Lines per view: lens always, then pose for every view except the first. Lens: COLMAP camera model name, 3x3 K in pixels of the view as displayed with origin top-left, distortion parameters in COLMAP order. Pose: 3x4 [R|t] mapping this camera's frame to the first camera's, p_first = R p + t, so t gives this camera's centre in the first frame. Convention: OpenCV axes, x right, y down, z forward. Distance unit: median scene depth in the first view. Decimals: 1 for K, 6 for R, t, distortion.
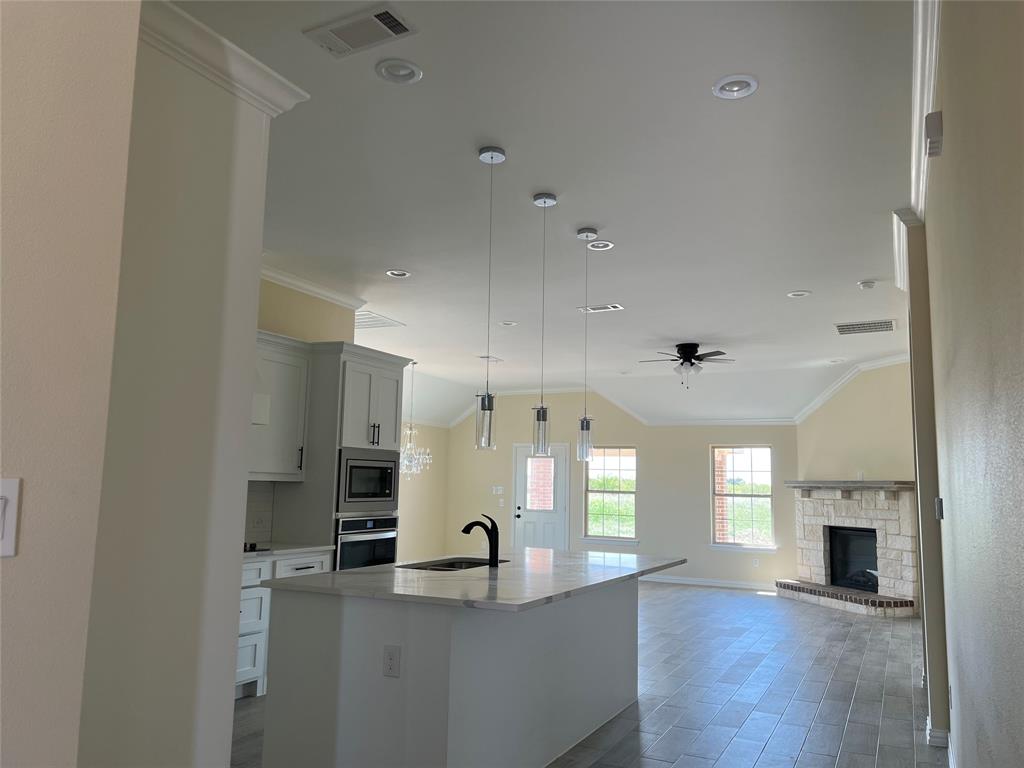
lens RADIAL K [[771.9, 0, 516.0], [0, 771.9, 387.2], [0, 0, 1]] dist [0.052870, -0.068967]
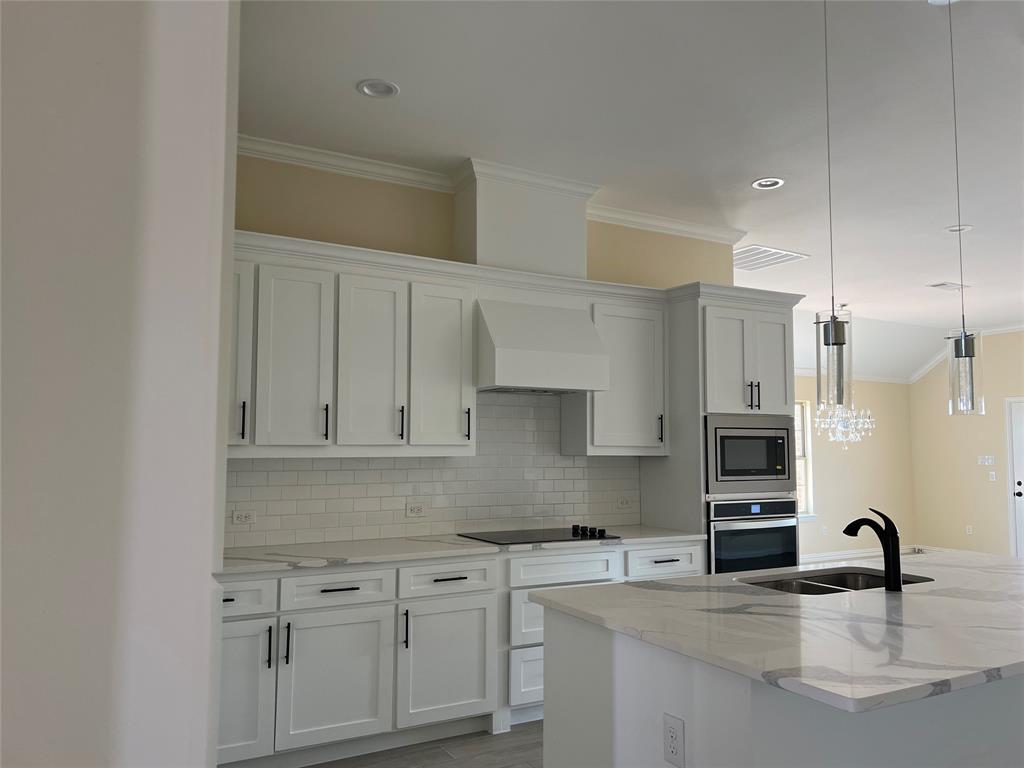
lens RADIAL K [[771.9, 0, 507.4], [0, 771.9, 391.5], [0, 0, 1]] dist [0.052870, -0.068967]
pose [[0.822606, -0.057812, -0.565665, 0.049841], [0.084804, 0.996165, 0.021516, 0.016466], [0.562252, -0.065670, 0.824354, 0.182325]]
